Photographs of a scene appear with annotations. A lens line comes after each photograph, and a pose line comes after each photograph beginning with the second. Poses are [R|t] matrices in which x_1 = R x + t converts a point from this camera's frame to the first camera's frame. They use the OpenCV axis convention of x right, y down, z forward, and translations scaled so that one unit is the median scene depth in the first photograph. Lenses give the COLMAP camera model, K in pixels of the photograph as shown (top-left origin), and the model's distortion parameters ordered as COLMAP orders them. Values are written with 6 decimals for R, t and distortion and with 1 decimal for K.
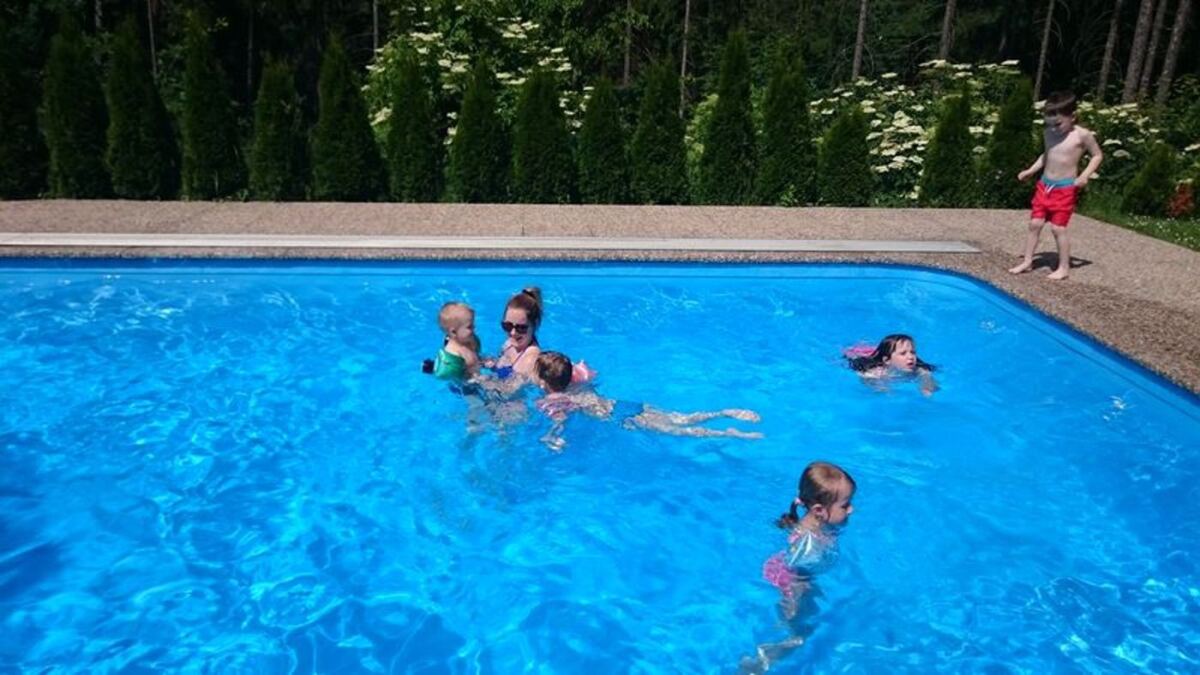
lens RADIAL K [[873.1, 0, 600.0], [0, 873.1, 337.5], [0, 0, 1]] dist [-0.000037, -0.009351]
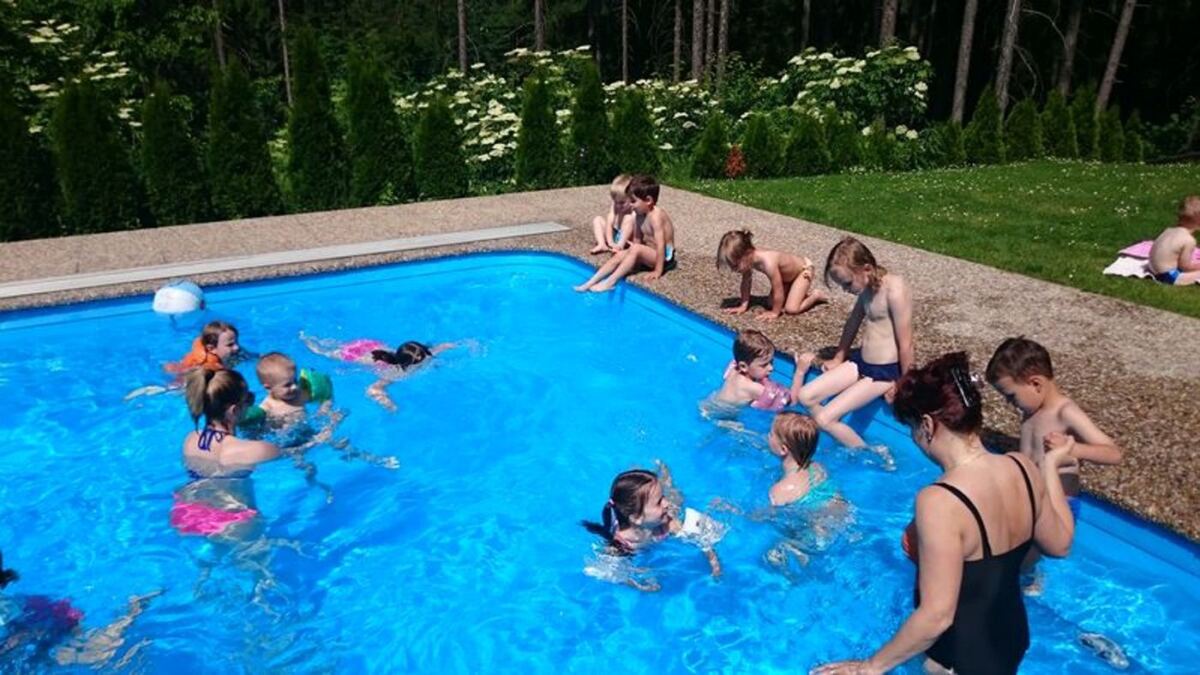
lens RADIAL K [[873.1, 0, 600.0], [0, 873.1, 337.5], [0, 0, 1]] dist [-0.000037, -0.009351]
pose [[0.912744, -0.163786, 0.374262, 0.032684], [0.161557, 0.986148, 0.037559, -0.002312], [-0.375230, 0.026183, 0.926562, 0.010550]]
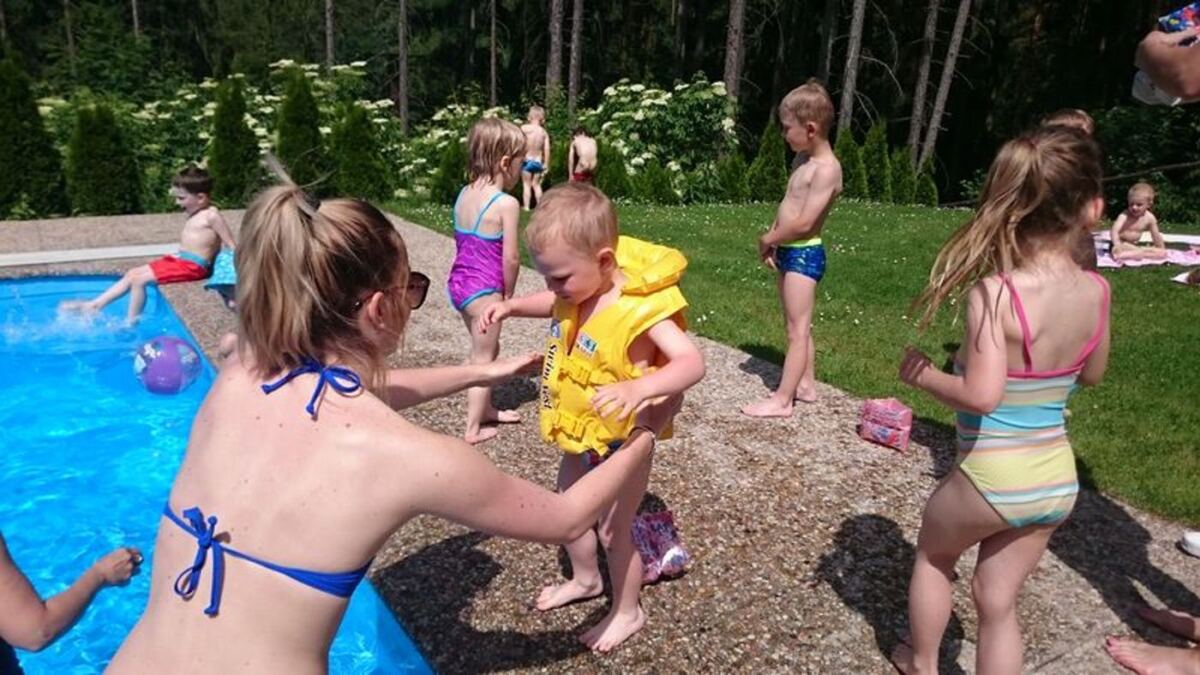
lens RADIAL K [[873.1, 0, 600.0], [0, 873.1, 337.5], [0, 0, 1]] dist [-0.000037, -0.009351]
pose [[0.869878, -0.132698, 0.475082, 0.224231], [0.143678, 0.989535, 0.013318, 0.021828], [-0.471878, 0.056674, 0.879841, 0.018045]]
